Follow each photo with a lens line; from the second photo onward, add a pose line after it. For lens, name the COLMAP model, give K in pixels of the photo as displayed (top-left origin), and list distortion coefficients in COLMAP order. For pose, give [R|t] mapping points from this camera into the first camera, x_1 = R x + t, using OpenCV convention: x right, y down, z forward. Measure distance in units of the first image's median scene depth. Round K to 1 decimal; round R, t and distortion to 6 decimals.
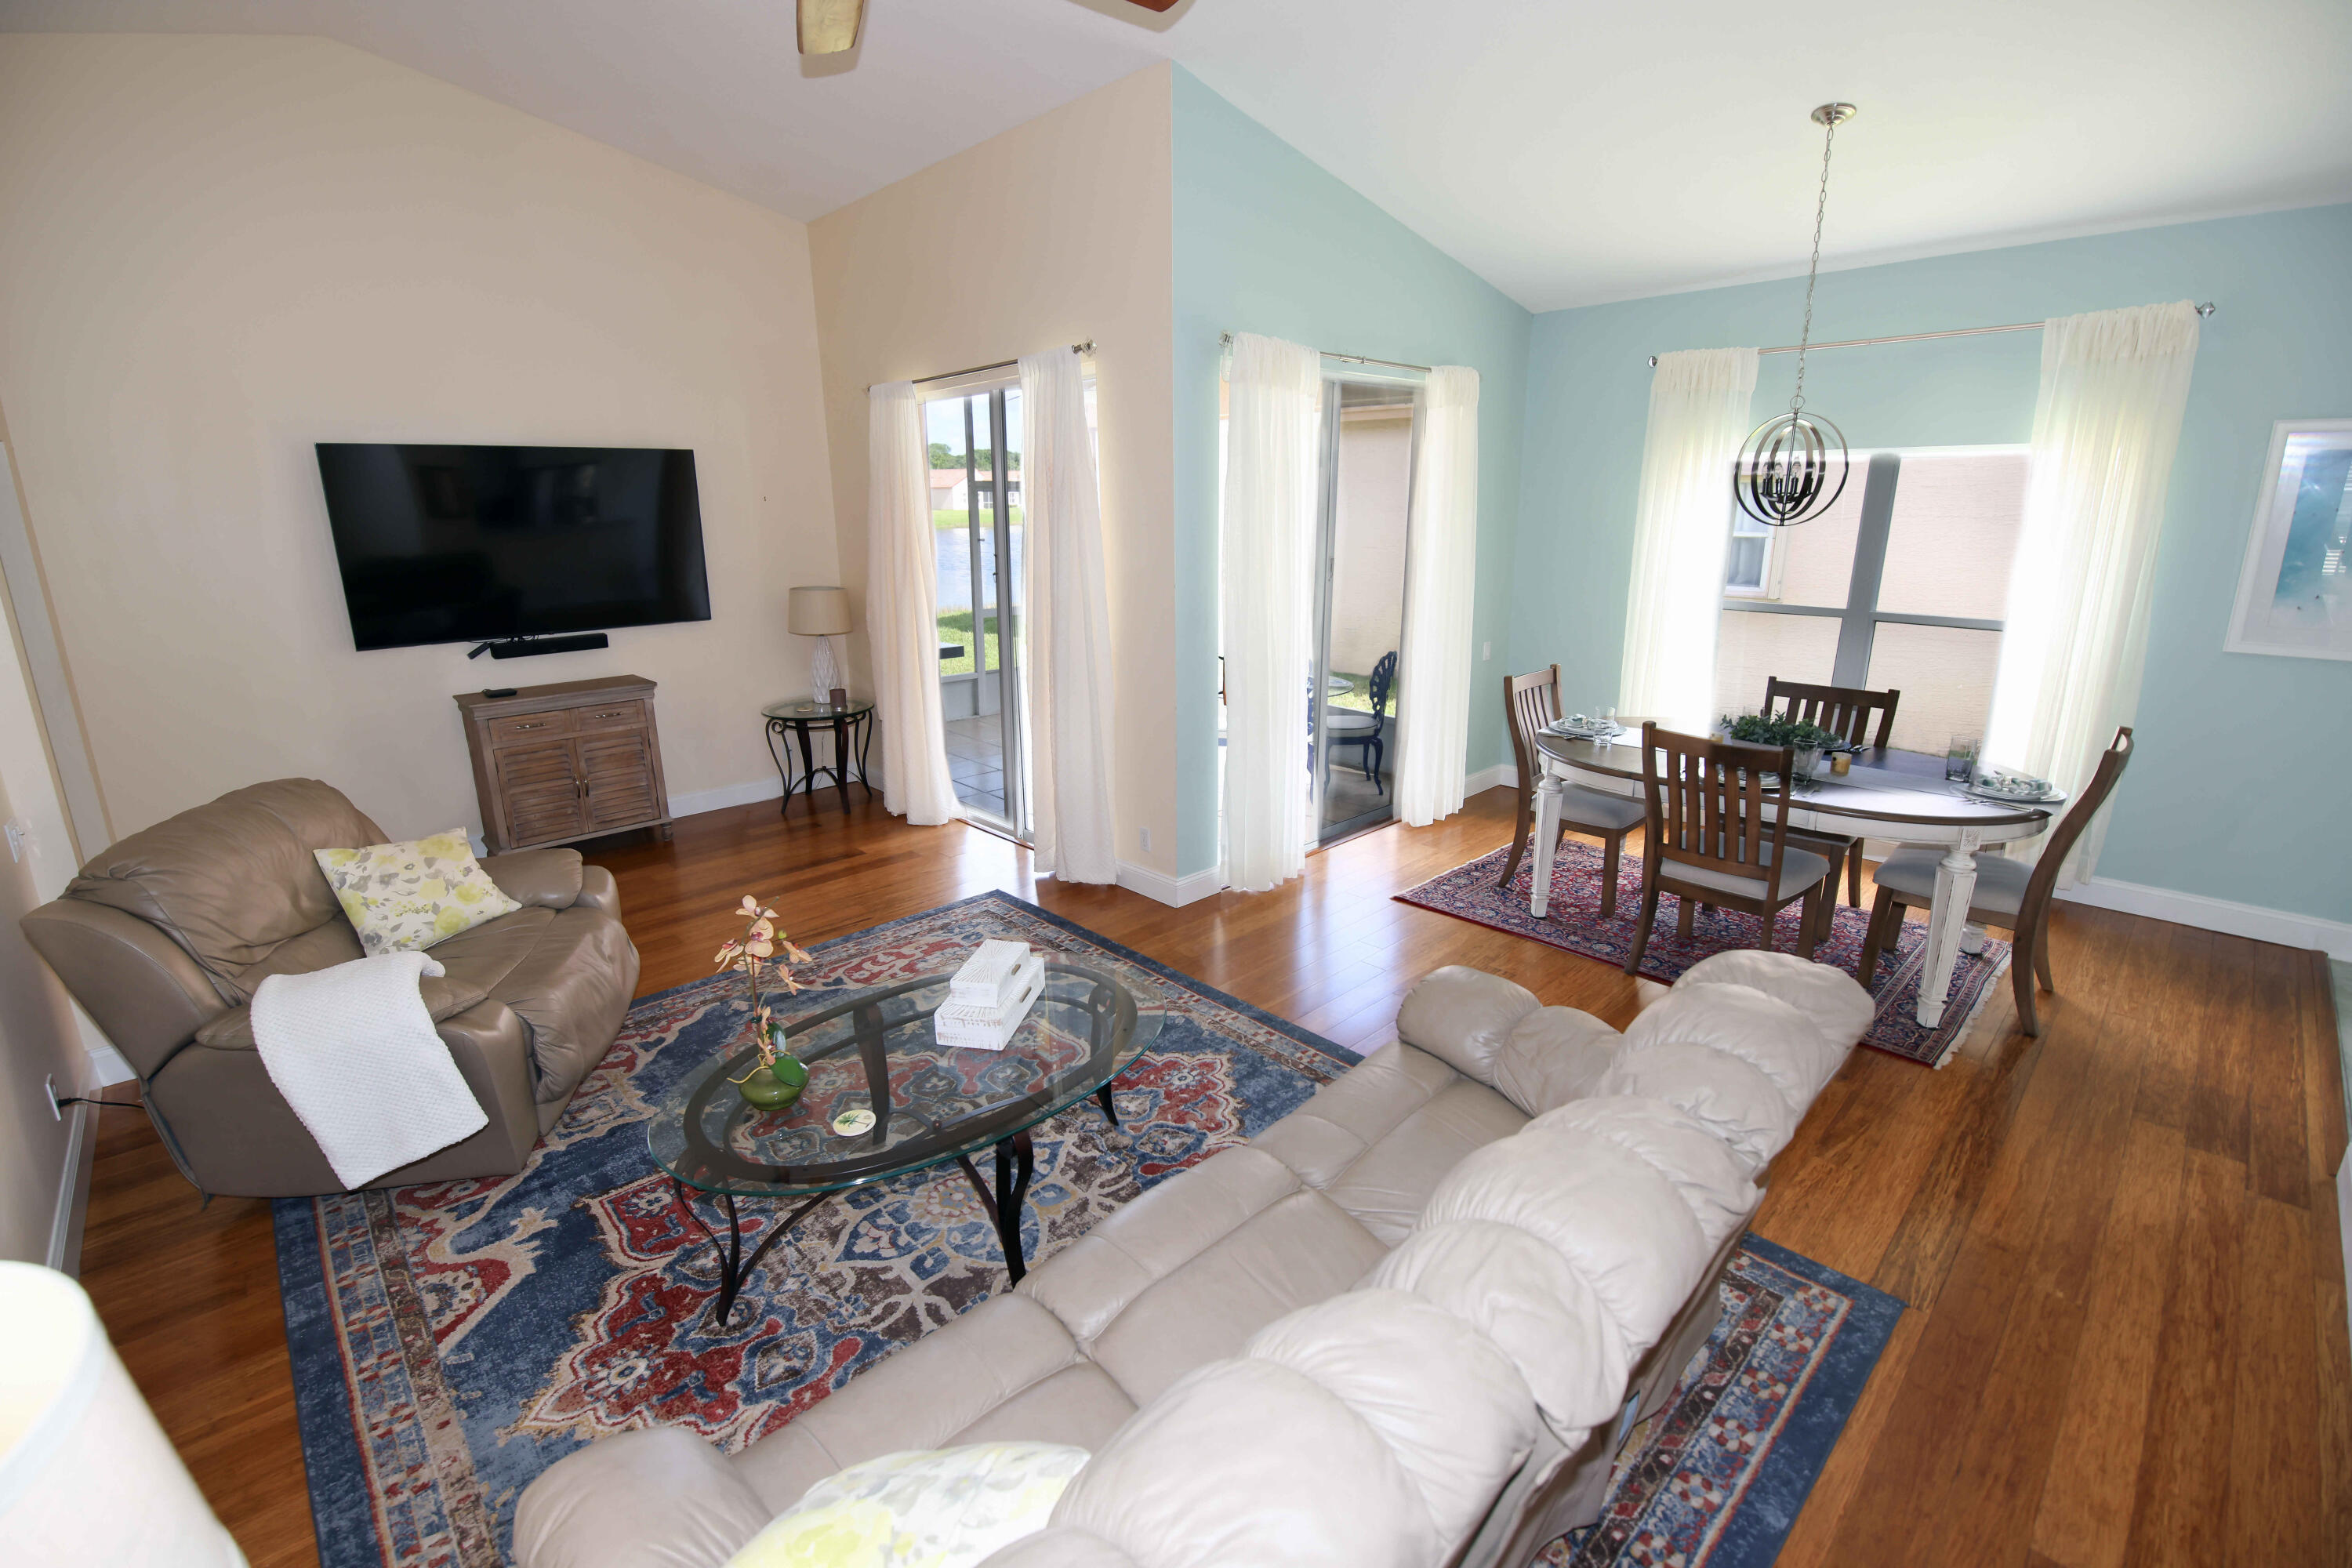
lens RADIAL K [[1022.9, 0, 1161.6], [0, 1022.9, 777.0], [0, 0, 1]] dist [-0.005508, -0.007862]
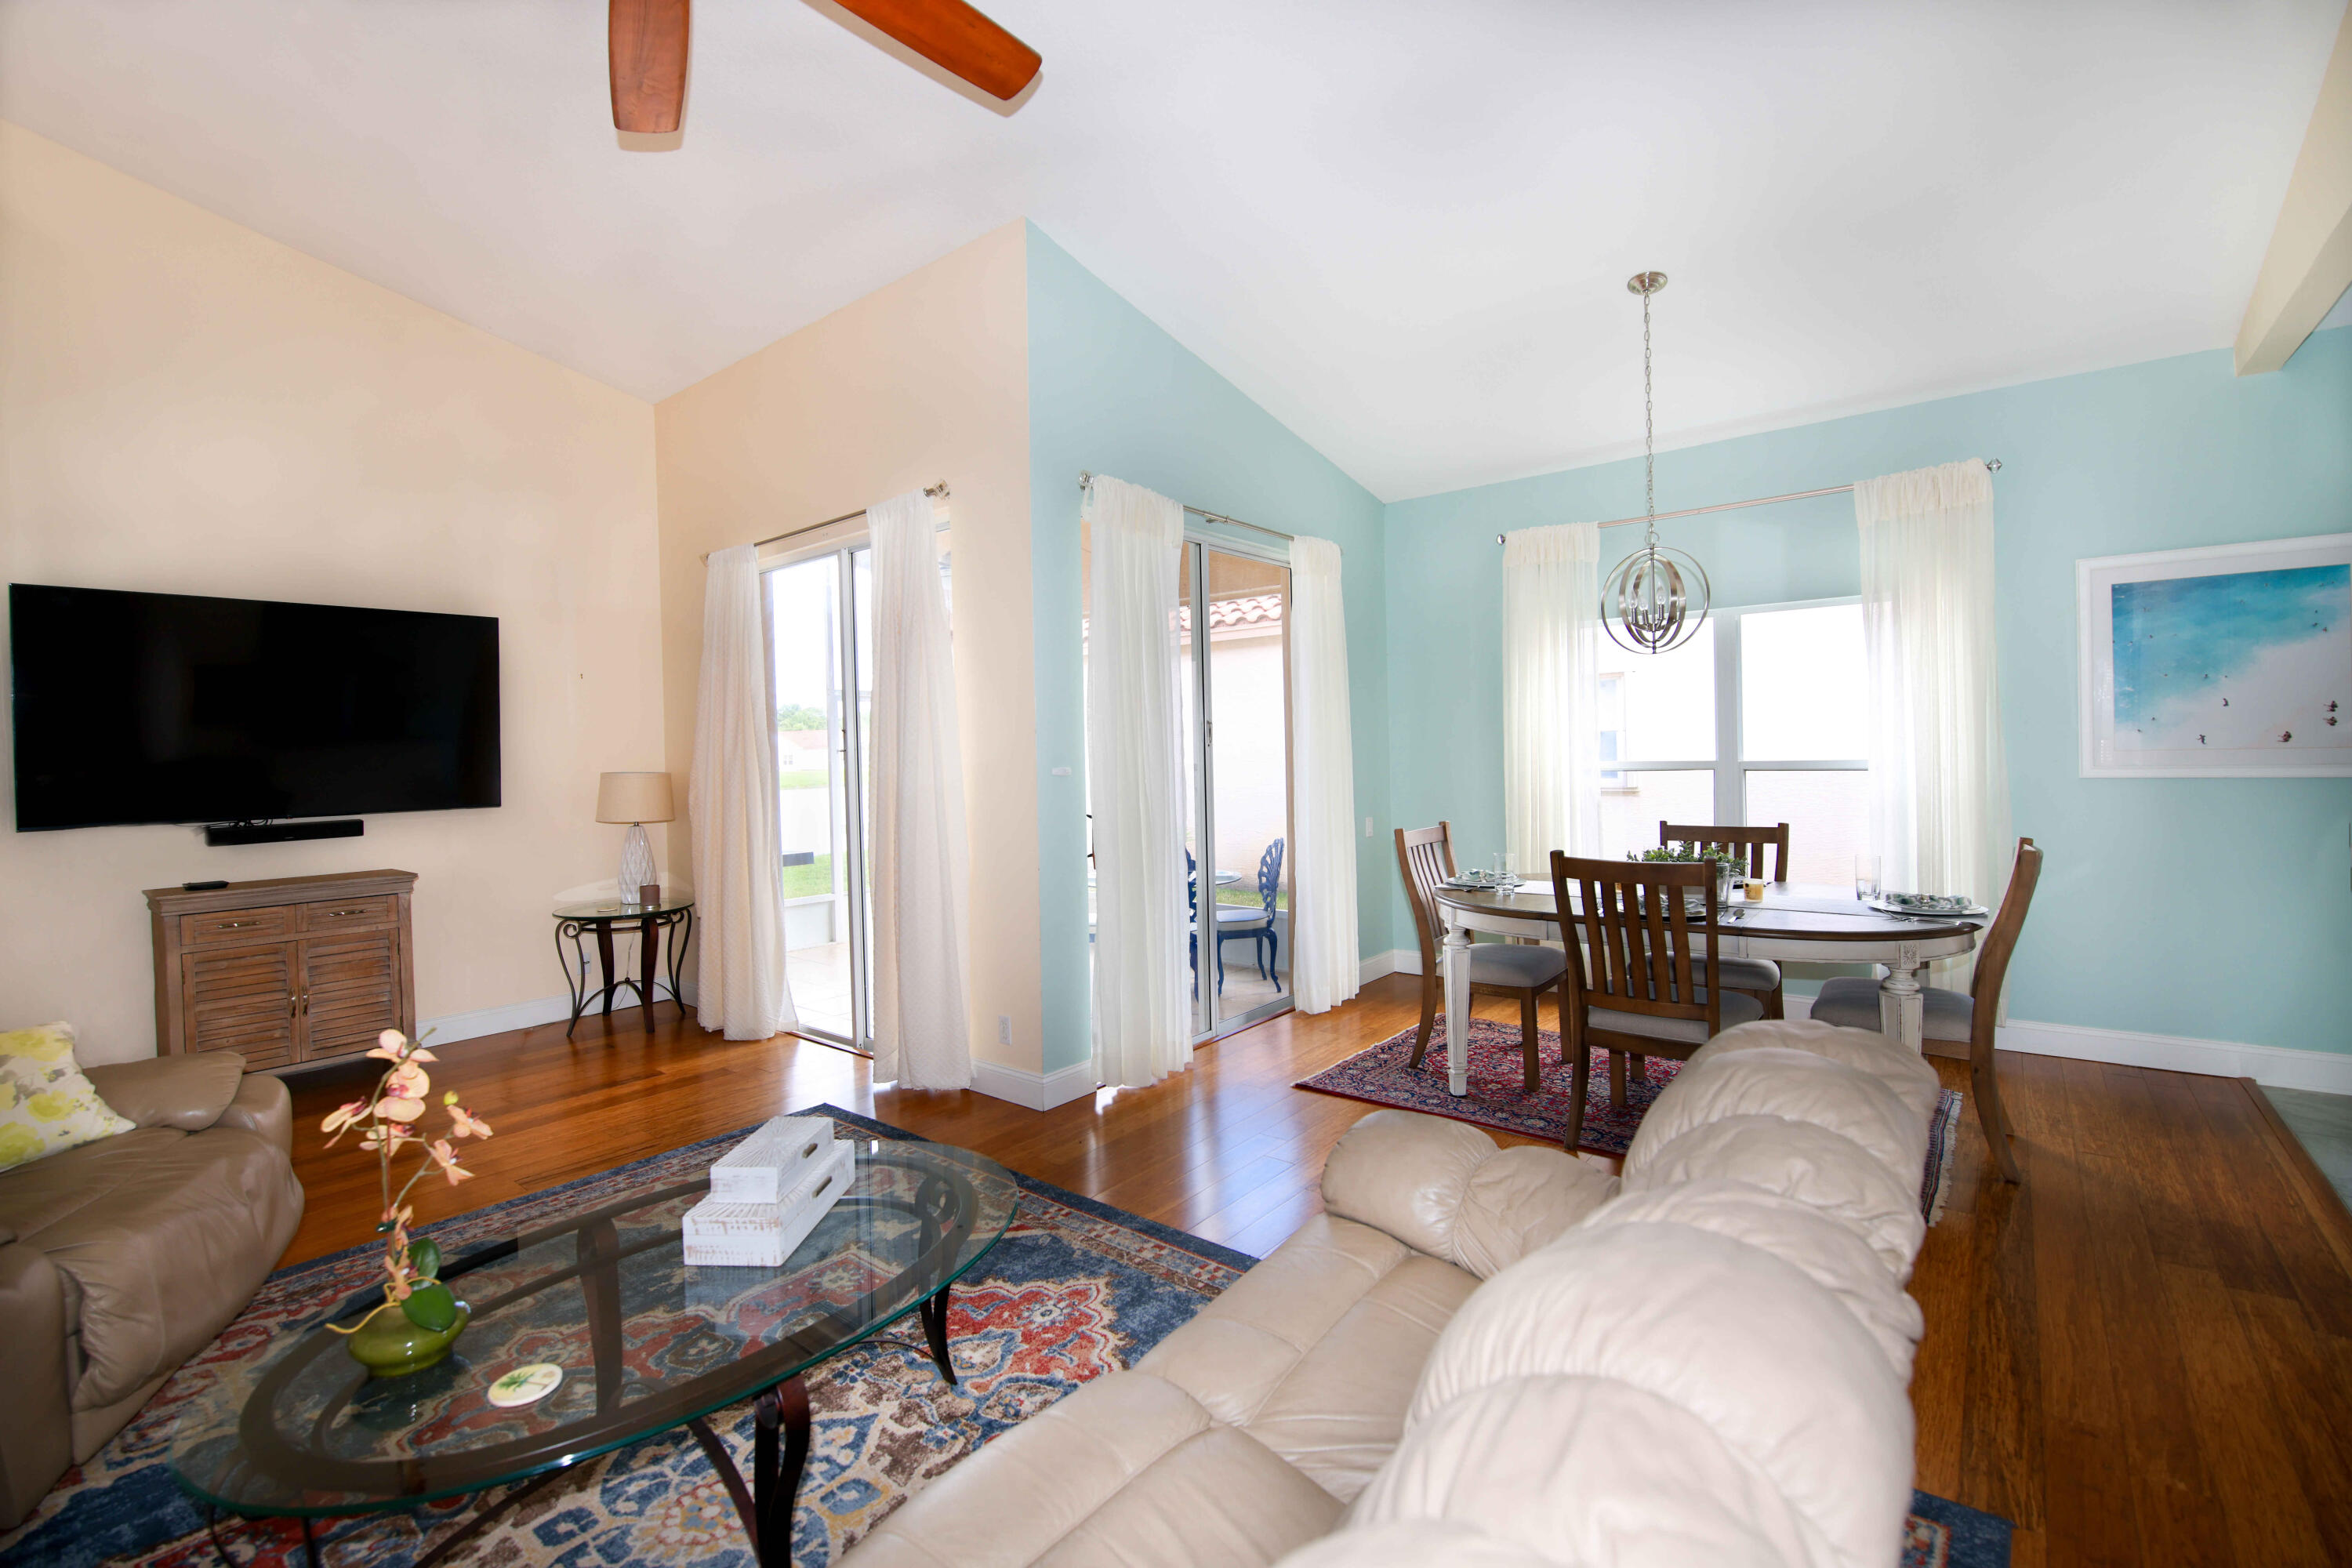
lens RADIAL K [[1022.9, 0, 1178.3], [0, 1022.9, 770.3], [0, 0, 1]] dist [-0.005508, -0.007862]
pose [[0.990661, -0.010359, 0.135952, 0.016998], [0.043738, 0.968558, -0.244912, 0.085873], [-0.129140, 0.248571, 0.959966, 0.145564]]
